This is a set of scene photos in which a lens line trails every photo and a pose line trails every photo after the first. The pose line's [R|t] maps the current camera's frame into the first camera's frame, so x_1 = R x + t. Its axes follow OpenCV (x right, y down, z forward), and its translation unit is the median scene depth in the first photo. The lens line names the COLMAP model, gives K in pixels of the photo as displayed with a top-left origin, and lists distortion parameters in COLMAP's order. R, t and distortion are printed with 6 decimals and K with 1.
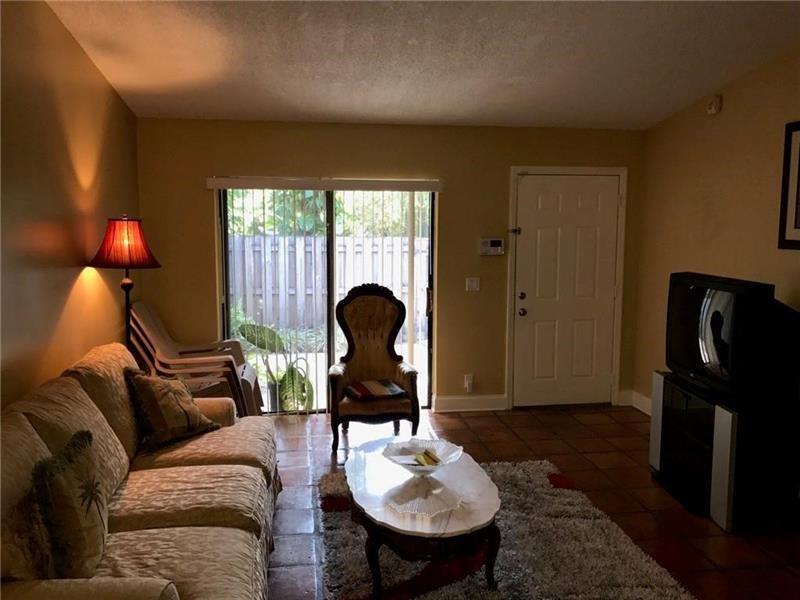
lens RADIAL K [[655.0, 0, 399.7], [0, 655.0, 298.1], [0, 0, 1]] dist [0.014378, -0.026876]
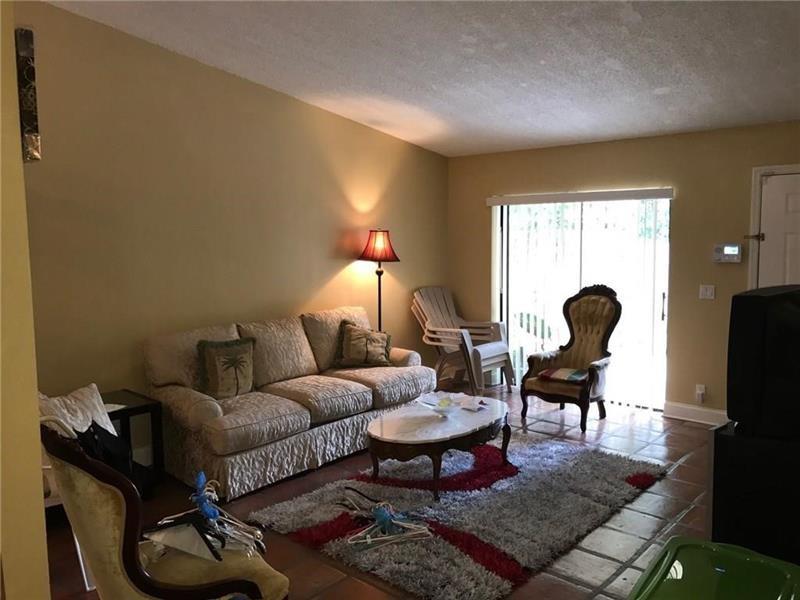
lens RADIAL K [[655.0, 0, 397.0], [0, 655.0, 299.9], [0, 0, 1]] dist [0.014378, -0.026876]
pose [[0.626143, 0.069691, -0.776587, 0.619485], [-0.078798, 0.996554, 0.025898, 0.001728], [0.775716, 0.044977, 0.629477, 0.034901]]
